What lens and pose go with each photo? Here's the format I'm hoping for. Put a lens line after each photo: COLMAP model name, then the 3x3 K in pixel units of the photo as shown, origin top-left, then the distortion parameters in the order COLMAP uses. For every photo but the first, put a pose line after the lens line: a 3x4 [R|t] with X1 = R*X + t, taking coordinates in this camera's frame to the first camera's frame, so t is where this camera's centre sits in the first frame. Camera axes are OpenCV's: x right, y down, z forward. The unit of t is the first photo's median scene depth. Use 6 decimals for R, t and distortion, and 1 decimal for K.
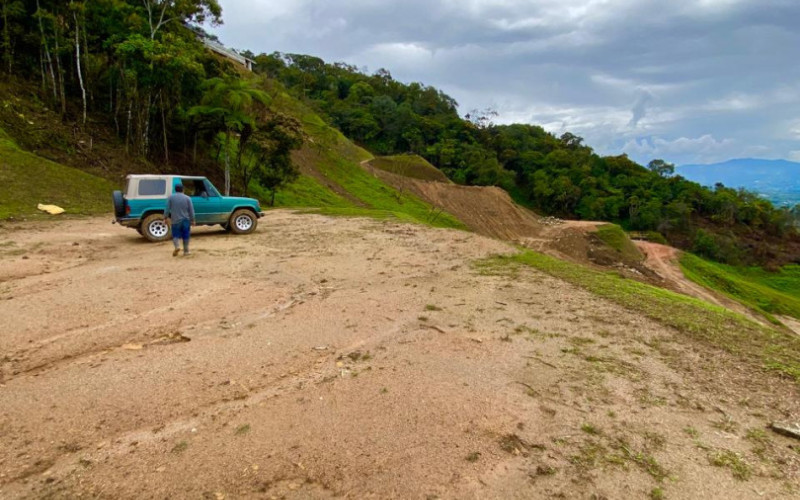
lens RADIAL K [[426.2, 0, 399.9], [0, 426.2, 250.7], [0, 0, 1]] dist [0.037810, -0.035572]
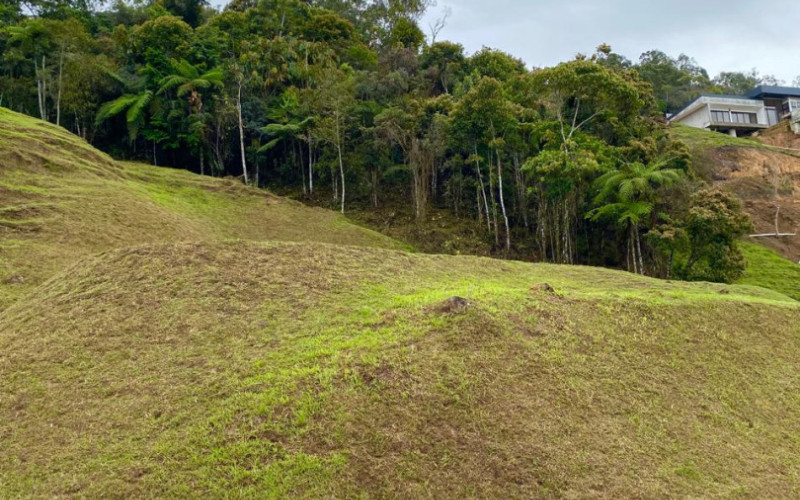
lens RADIAL K [[805.8, 0, 407.1], [0, 805.8, 254.0], [0, 0, 1]] dist [0.031635, 0.000000]
pose [[0.526972, -0.177368, -0.831169, 0.145313], [-0.067470, 0.966163, -0.248952, 0.040323], [0.847200, 0.187270, 0.497174, -0.023452]]
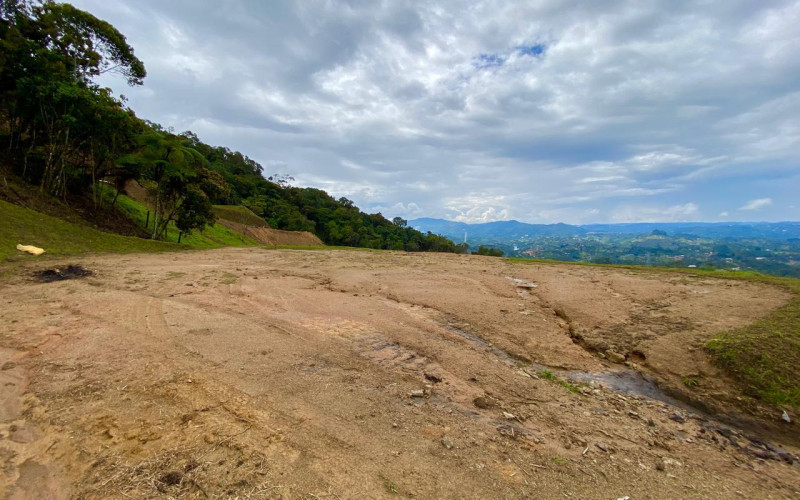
lens RADIAL K [[321.8, 0, 397.8], [0, 321.8, 252.0], [0, 0, 1]] dist [0.012186, -0.016236]
pose [[0.834858, -0.027589, 0.549773, -0.082346], [0.076808, 0.994811, -0.066716, 0.002613], [-0.545080, 0.097925, 0.832645, -0.002921]]
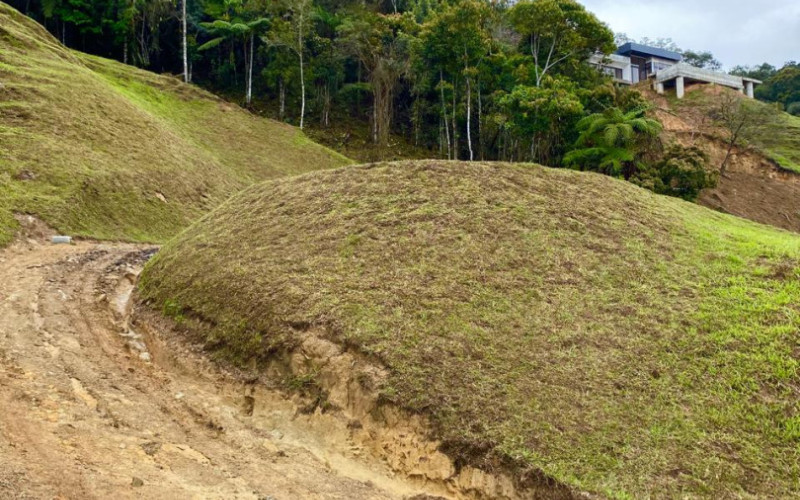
lens RADIAL K [[802.9, 0, 405.1], [0, 802.9, 256.4], [0, 0, 1]] dist [0.043554, 0.000000]
pose [[0.707017, -0.057366, -0.704866, 0.091826], [-0.094536, 0.980092, -0.174590, 0.041587], [0.700850, 0.190073, 0.687519, -0.067374]]
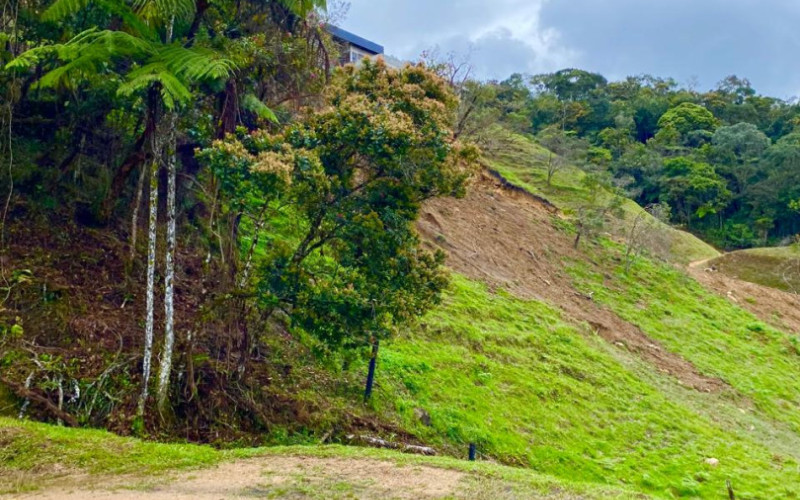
lens RADIAL K [[809.0, 0, 410.2], [0, 809.0, 245.2], [0, 0, 1]] dist [0.038220, 0.000000]
pose [[0.914253, -0.043298, -0.402824, -0.015896], [-0.055552, 0.971485, -0.230501, -0.024221], [0.401318, 0.233113, 0.885778, 0.148935]]
